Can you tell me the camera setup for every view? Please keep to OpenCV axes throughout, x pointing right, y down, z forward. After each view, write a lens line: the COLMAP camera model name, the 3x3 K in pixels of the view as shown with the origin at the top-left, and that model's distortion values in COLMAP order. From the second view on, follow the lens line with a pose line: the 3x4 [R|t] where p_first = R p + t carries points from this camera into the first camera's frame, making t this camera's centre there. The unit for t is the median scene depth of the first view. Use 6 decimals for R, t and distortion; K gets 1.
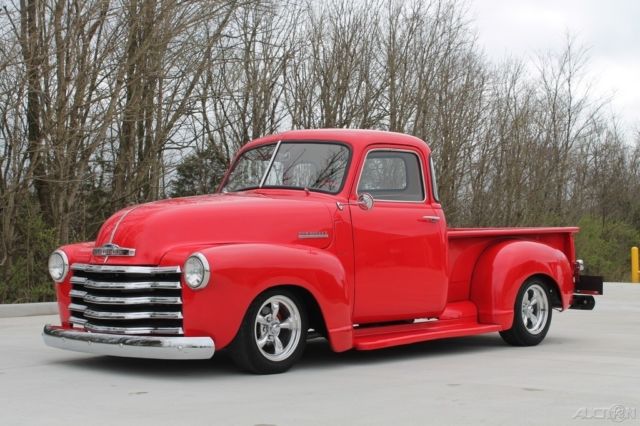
lens RADIAL K [[1093.3, 0, 320.0], [0, 1093.3, 213.0], [0, 0, 1]] dist [-0.011070, 0.041458]
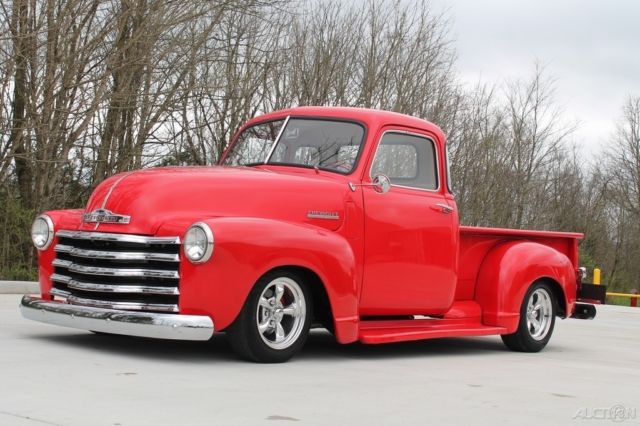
lens RADIAL K [[1021.9, 0, 320.0], [0, 1021.9, 213.0], [0, 0, 1]] dist [-0.011780, -0.004203]
pose [[0.997171, 0.064536, 0.038545, -0.037937], [-0.063964, 0.997826, -0.015890, 0.028638], [-0.039487, 0.013379, 0.999131, 0.125041]]
